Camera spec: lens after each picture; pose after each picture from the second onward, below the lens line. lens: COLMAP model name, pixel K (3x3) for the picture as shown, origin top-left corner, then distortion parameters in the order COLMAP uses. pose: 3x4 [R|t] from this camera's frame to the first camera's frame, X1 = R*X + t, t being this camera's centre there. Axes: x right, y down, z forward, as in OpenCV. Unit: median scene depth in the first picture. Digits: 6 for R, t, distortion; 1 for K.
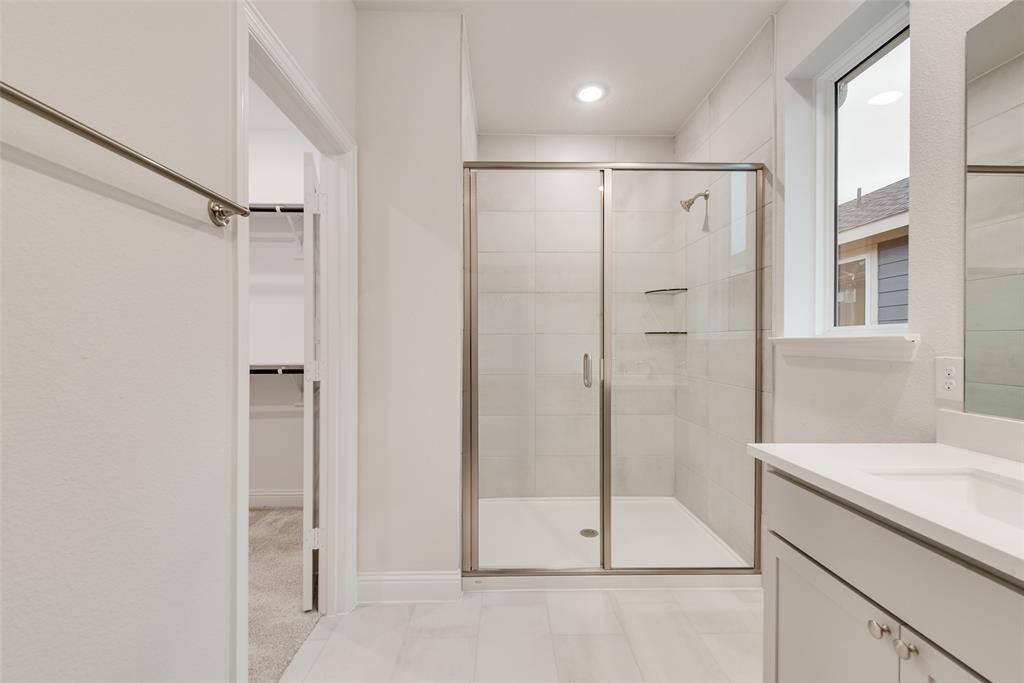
lens RADIAL K [[409.2, 0, 513.4], [0, 409.2, 344.9], [0, 0, 1]] dist [0.021052, -0.008826]
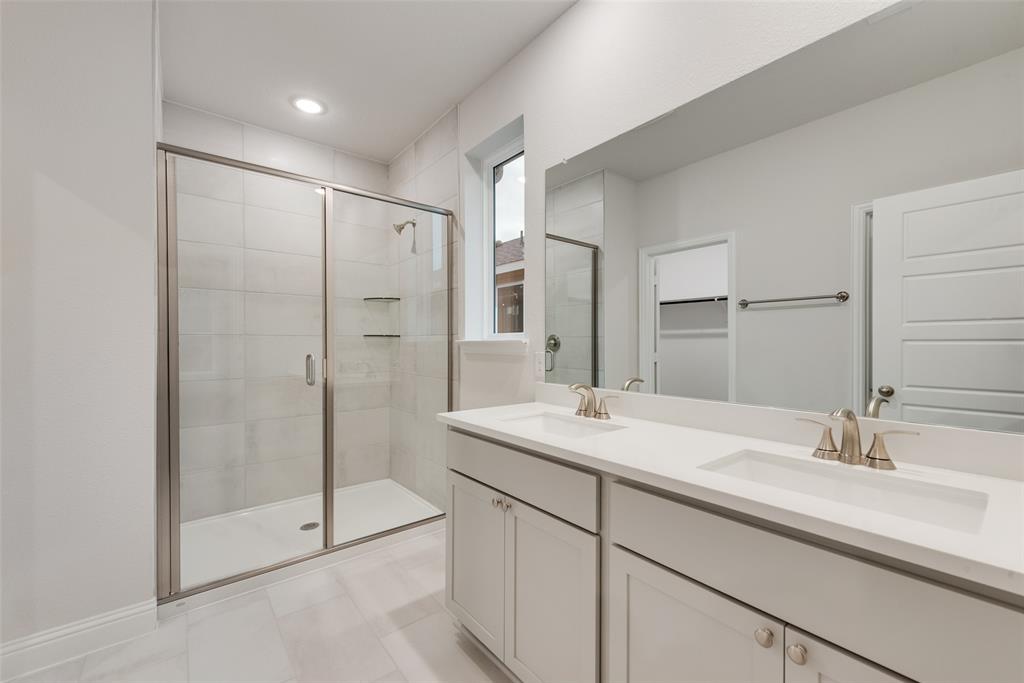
lens RADIAL K [[409.2, 0, 513.4], [0, 409.2, 344.9], [0, 0, 1]] dist [0.021052, -0.008826]
pose [[0.788204, -0.002754, 0.615408, -0.063148], [0.005344, 0.999983, -0.002370, 0.001375], [-0.615391, 0.005157, 0.788205, -0.179963]]
